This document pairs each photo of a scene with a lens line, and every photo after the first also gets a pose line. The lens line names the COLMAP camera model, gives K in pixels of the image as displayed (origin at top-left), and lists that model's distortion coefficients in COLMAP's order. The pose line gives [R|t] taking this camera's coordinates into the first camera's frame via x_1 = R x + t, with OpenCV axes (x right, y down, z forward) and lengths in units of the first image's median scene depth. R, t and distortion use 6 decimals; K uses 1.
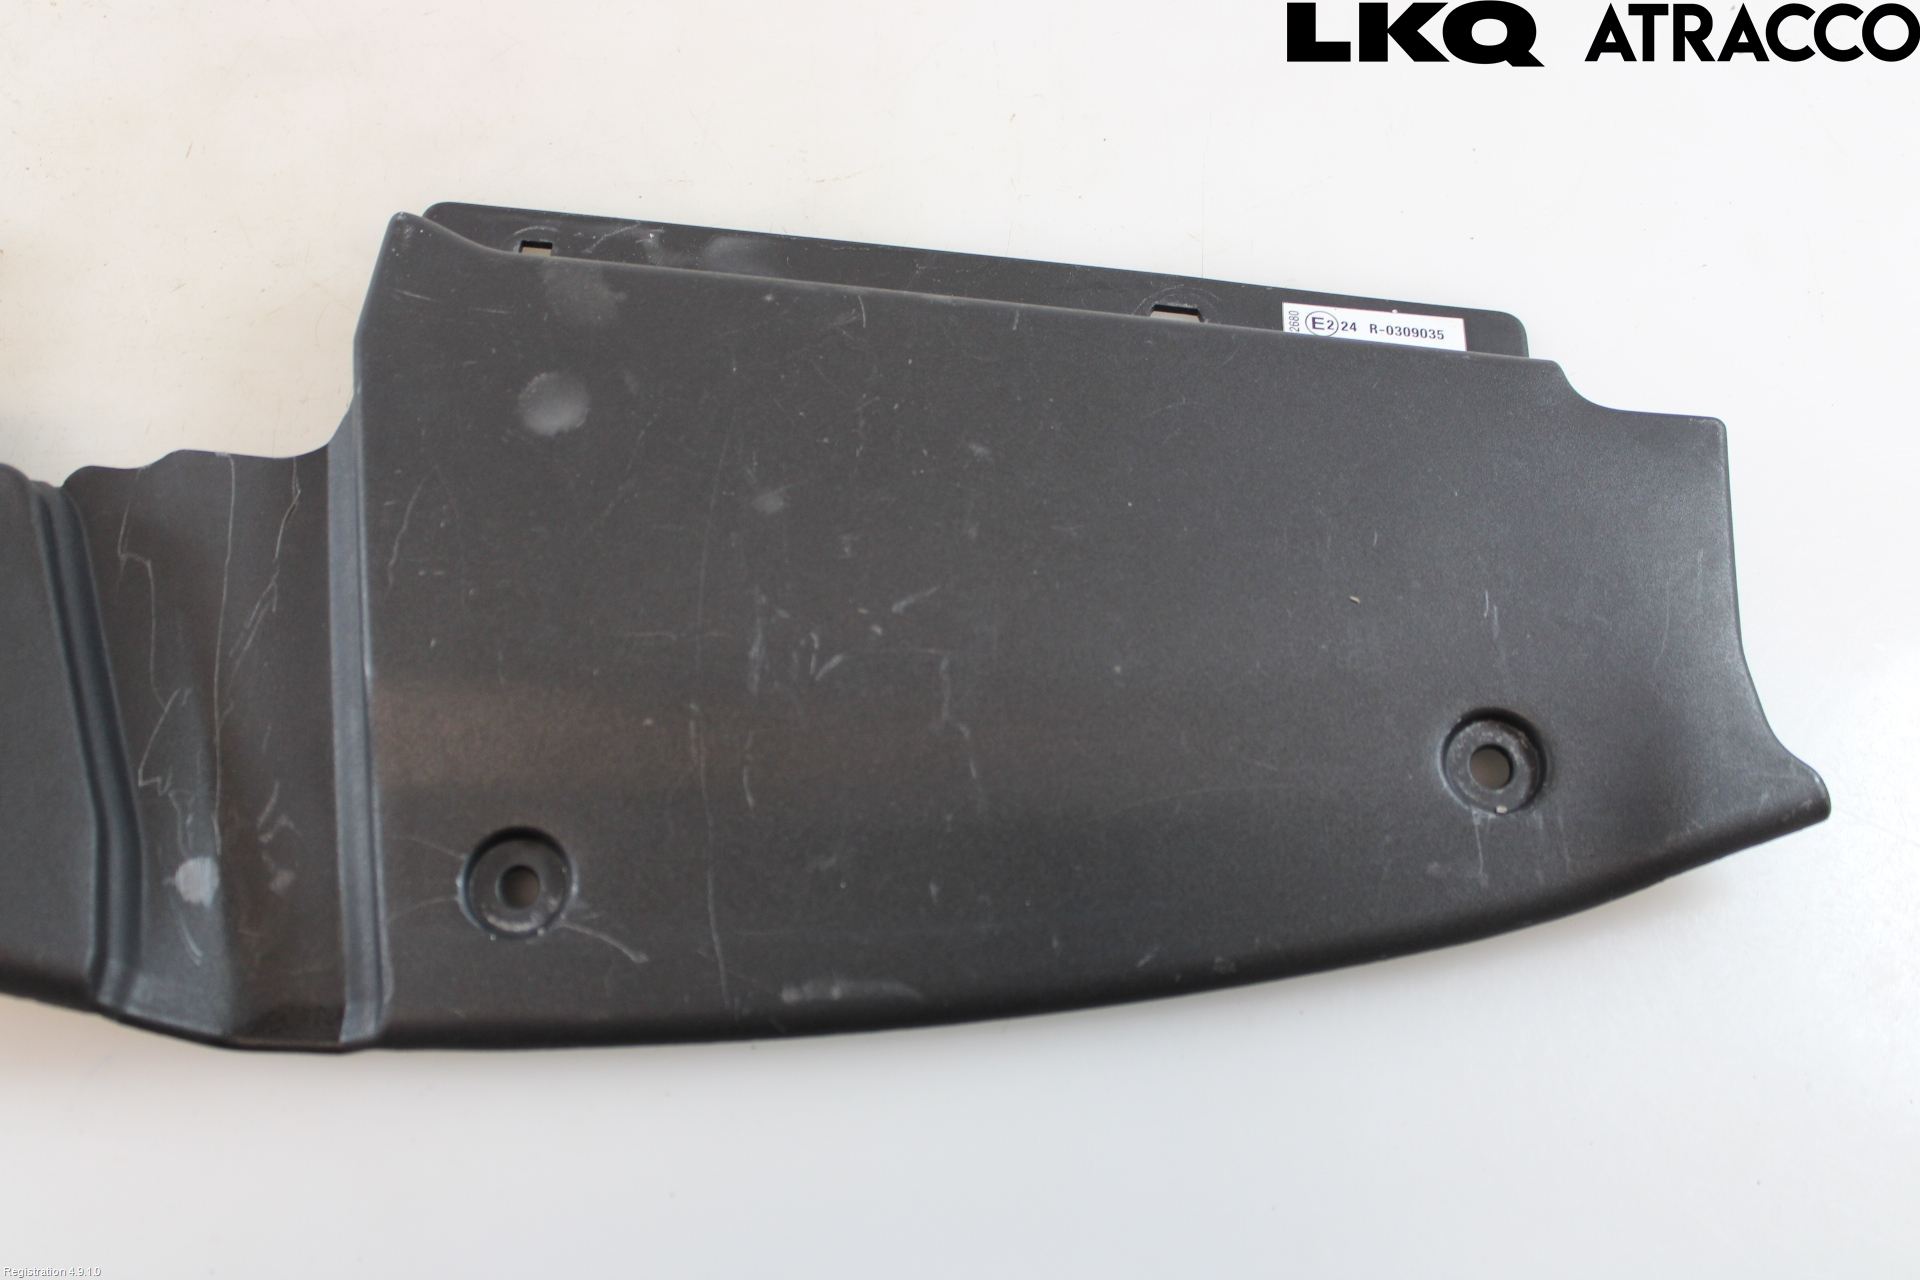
lens RADIAL K [[2097.5, 0, 960.0], [0, 2097.5, 640.0], [0, 0, 1]] dist [-0.113360, 0.129310]
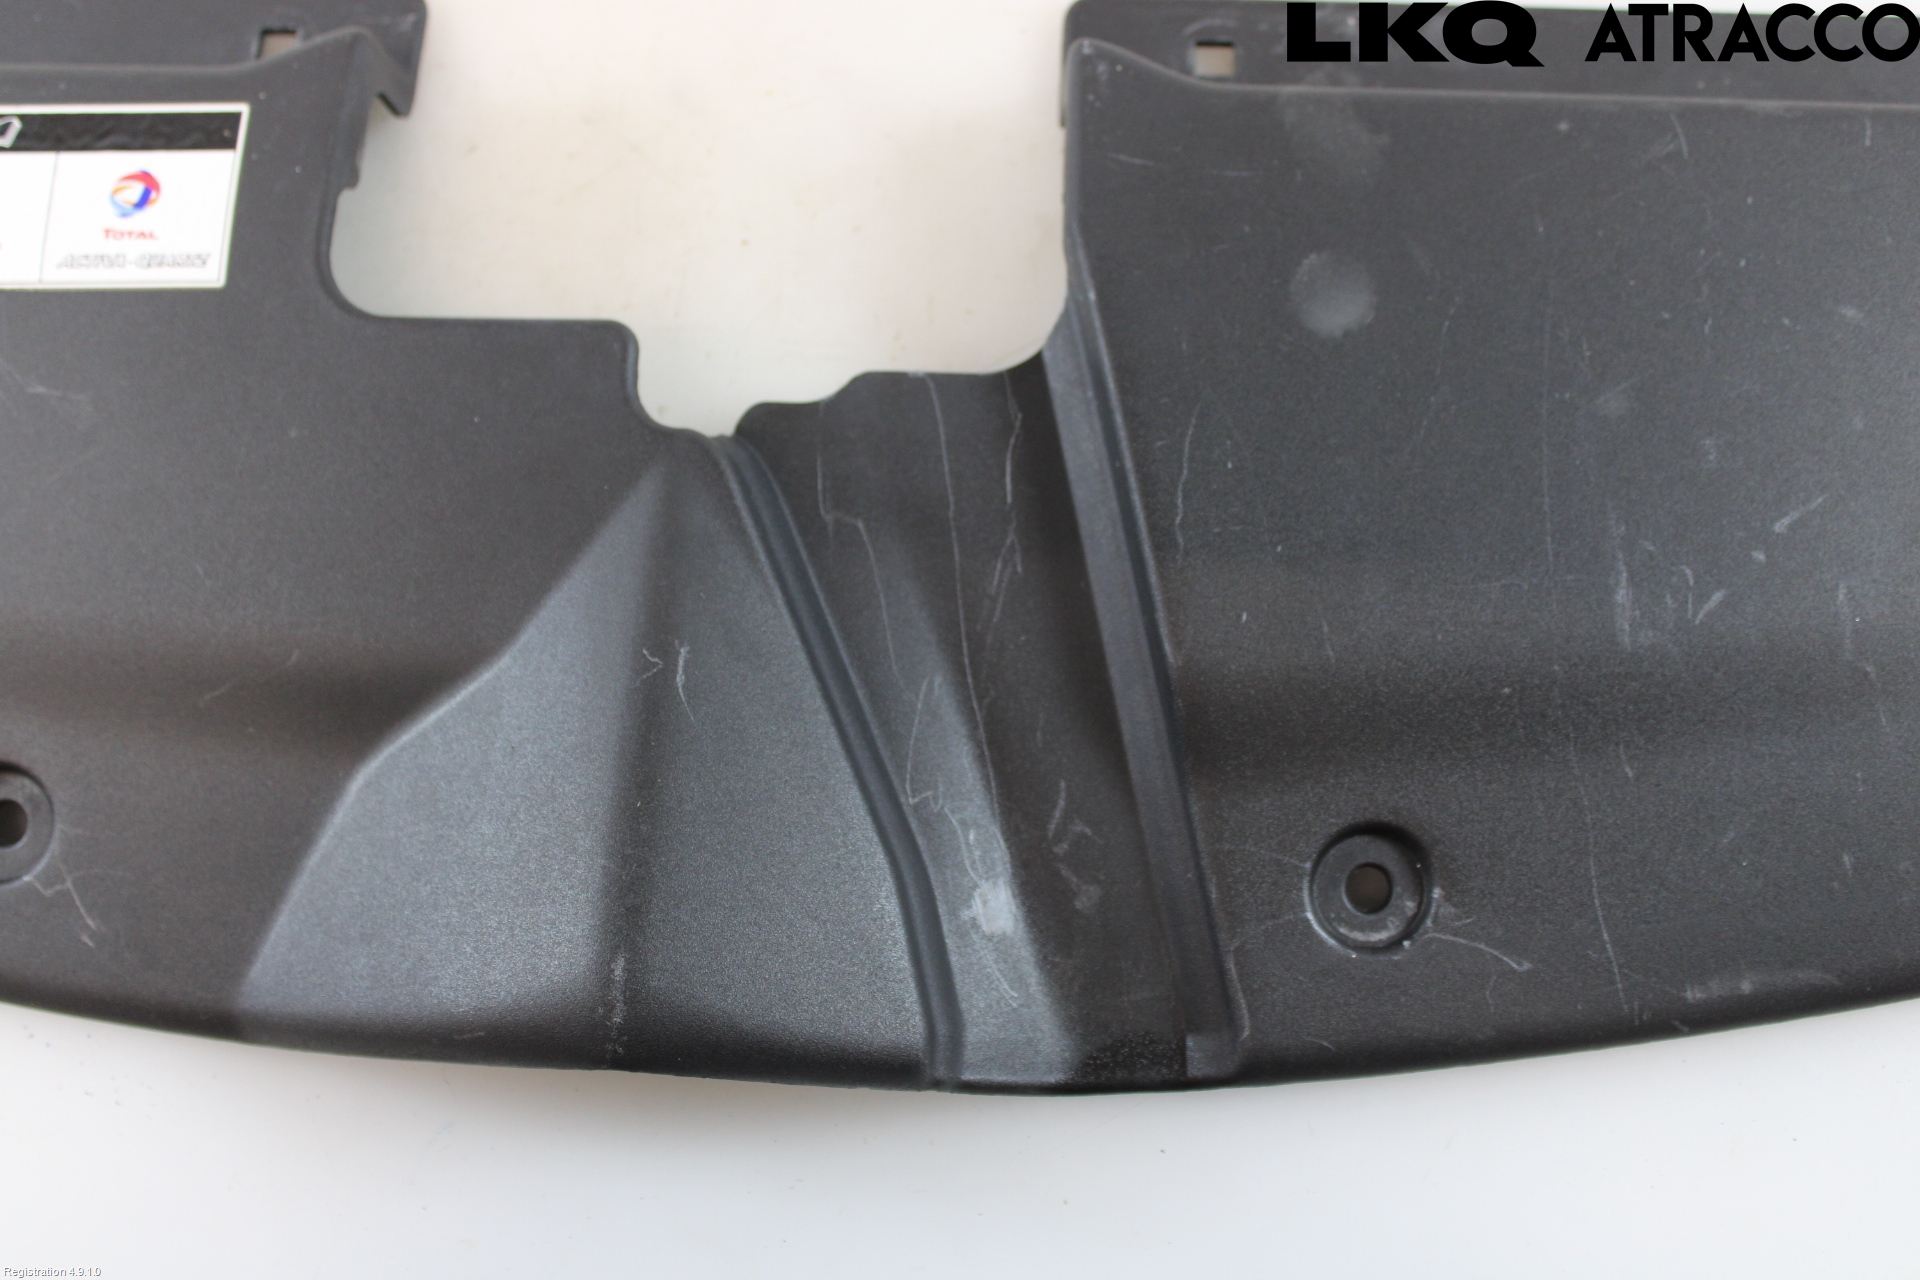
lens RADIAL K [[2097.5, 0, 960.0], [0, 2097.5, 640.0], [0, 0, 1]] dist [-0.113360, 0.129310]
pose [[0.994789, -0.066405, -0.077360, -0.295955], [0.084276, 0.962616, 0.257425, -0.212668], [0.057374, -0.262604, 0.963197, 0.171387]]
